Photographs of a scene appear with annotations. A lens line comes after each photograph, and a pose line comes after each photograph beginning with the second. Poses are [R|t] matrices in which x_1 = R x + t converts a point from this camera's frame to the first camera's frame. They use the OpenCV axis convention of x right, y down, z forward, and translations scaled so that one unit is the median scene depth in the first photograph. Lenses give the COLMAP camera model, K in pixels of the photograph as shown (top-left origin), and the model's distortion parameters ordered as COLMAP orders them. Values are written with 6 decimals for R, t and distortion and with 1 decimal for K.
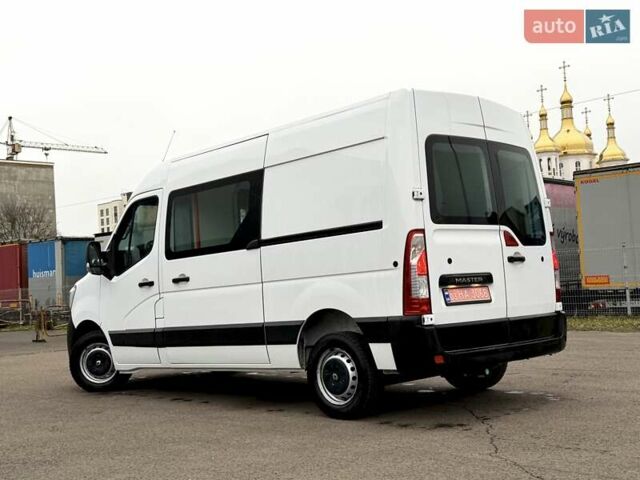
lens RADIAL K [[810.3, 0, 320.0], [0, 810.3, 240.0], [0, 0, 1]] dist [0.125332, -0.036309]
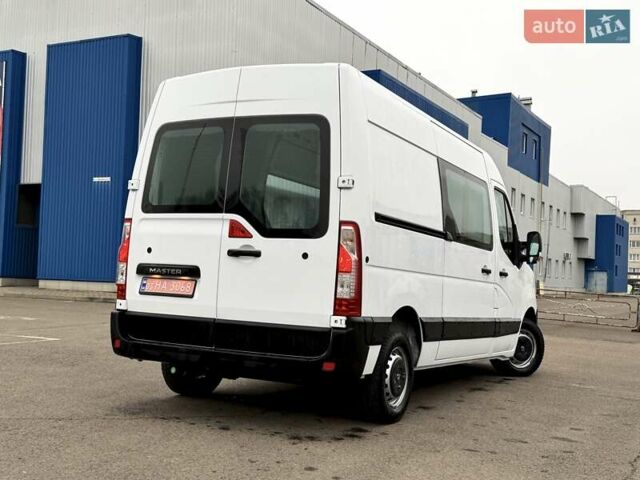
lens RADIAL K [[784.1, 0, 320.0], [0, 784.1, 240.0], [0, 0, 1]] dist [0.129468, -0.050453]
pose [[0.277101, 0.023484, -0.960554, 0.961573], [-0.007444, 0.999724, 0.022294, -0.008246], [0.960812, 0.000972, 0.277199, 0.782246]]
